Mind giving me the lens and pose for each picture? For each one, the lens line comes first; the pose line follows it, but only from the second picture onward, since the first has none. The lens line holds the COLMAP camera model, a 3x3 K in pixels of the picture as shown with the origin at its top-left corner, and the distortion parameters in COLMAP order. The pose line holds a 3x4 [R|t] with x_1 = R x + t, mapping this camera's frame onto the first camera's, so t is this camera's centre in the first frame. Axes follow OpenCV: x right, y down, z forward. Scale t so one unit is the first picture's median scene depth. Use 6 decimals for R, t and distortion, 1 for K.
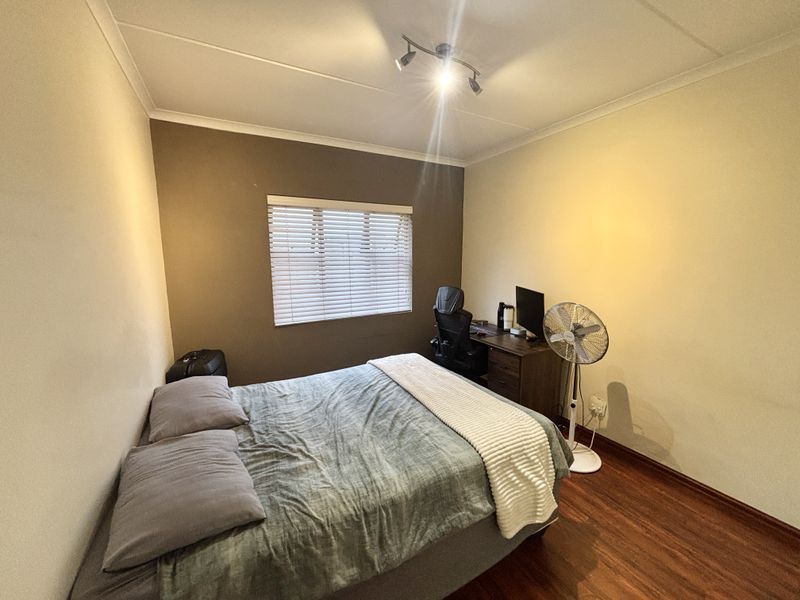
lens RADIAL K [[320.5, 0, 400.9], [0, 320.5, 300.0], [0, 0, 1]] dist [-0.002785, 0.000805]
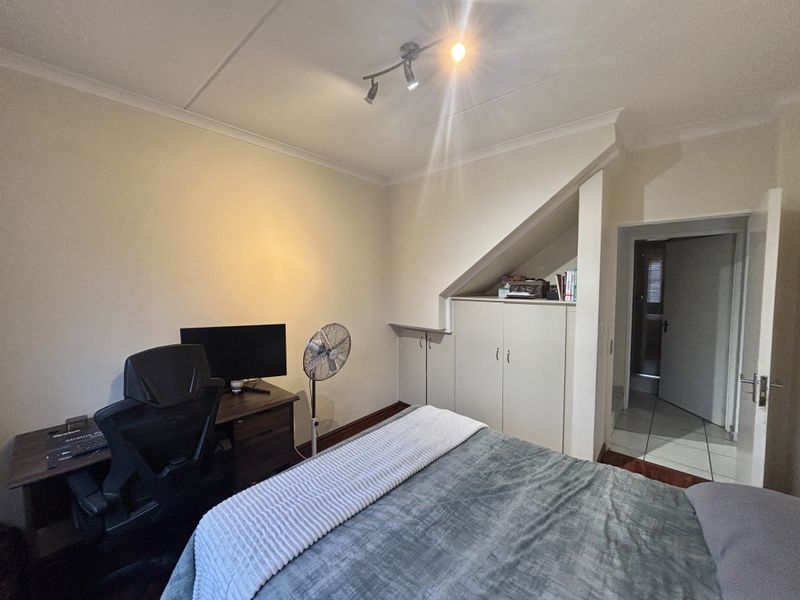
lens RADIAL K [[320.5, 0, 399.5], [0, 320.5, 300.1], [0, 0, 1]] dist [-0.002785, 0.000805]
pose [[-0.363381, -0.051112, 0.930238, -0.598776], [0.128154, 0.986260, 0.104251, -0.165853], [-0.922784, 0.157096, -0.351837, 1.223949]]
